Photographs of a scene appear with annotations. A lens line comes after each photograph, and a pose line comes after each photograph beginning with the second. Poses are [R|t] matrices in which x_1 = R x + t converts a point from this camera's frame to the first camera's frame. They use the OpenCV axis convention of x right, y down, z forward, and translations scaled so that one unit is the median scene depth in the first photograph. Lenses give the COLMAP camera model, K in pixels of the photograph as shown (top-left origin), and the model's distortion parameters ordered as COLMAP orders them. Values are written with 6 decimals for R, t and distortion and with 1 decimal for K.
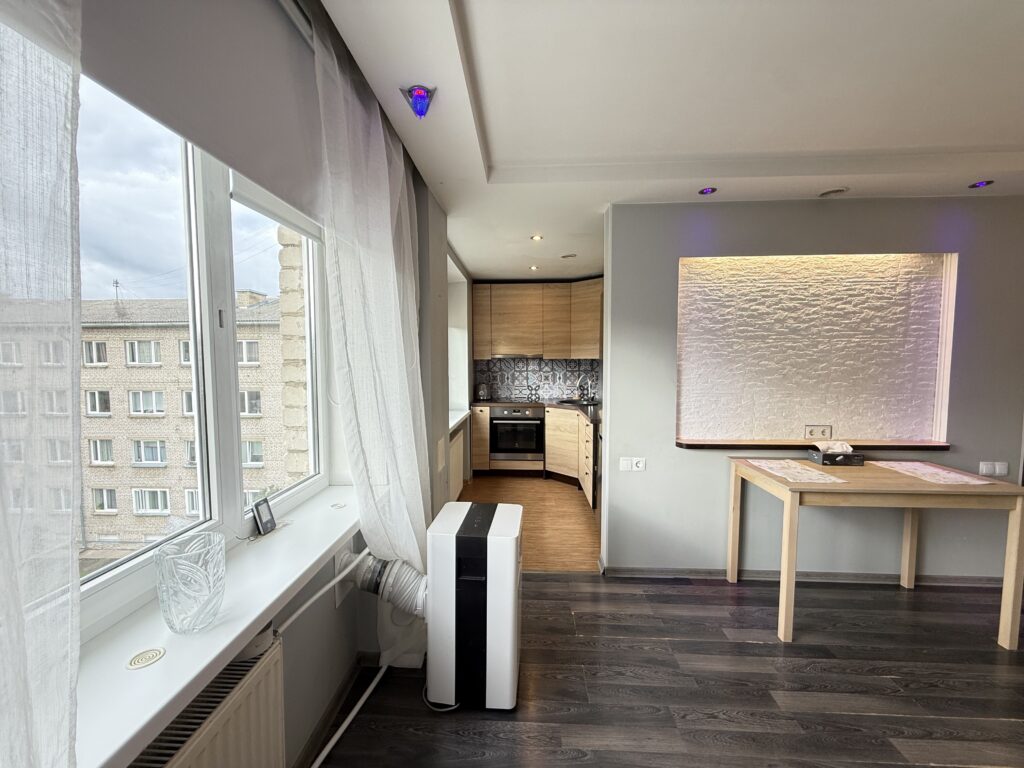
lens RADIAL K [[409.9, 0, 507.8], [0, 409.9, 383.8], [0, 0, 1]] dist [-0.008510, -0.000835]
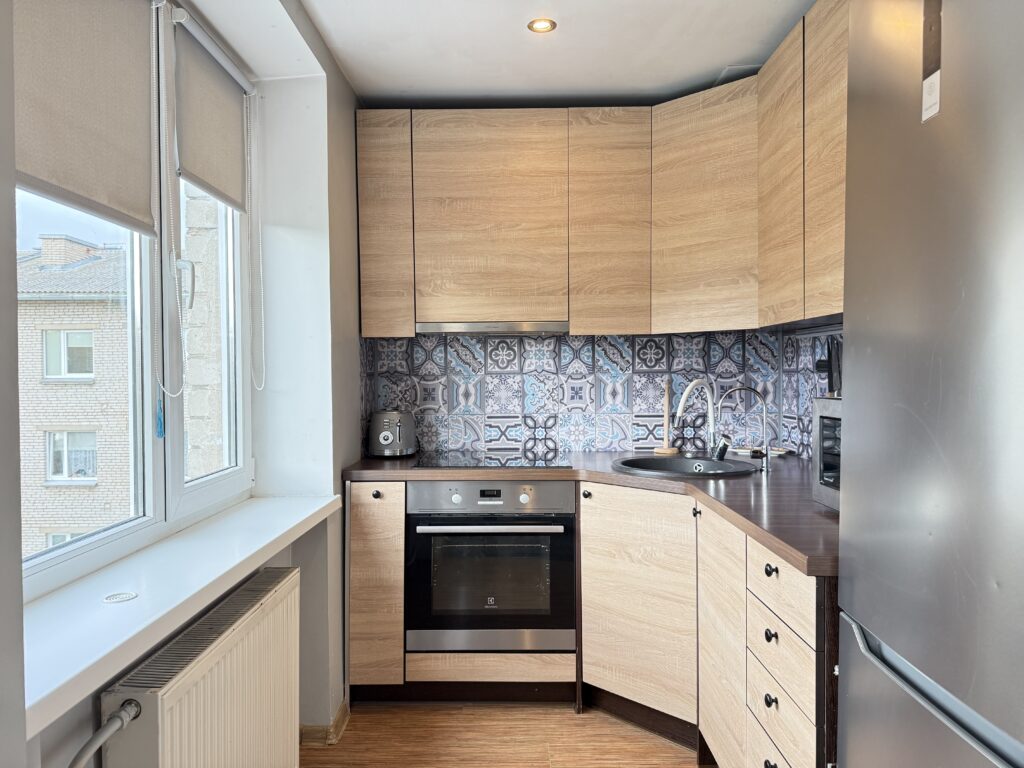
lens RADIAL K [[711.8, 0, 513.5], [0, 711.8, 381.2], [0, 0, 1]] dist [0.011976, -0.024538]
pose [[0.999104, -0.002951, 0.042229, 0.015904], [0.004996, 0.998816, -0.048382, 0.005523], [-0.042037, 0.048550, 0.997936, 0.424661]]
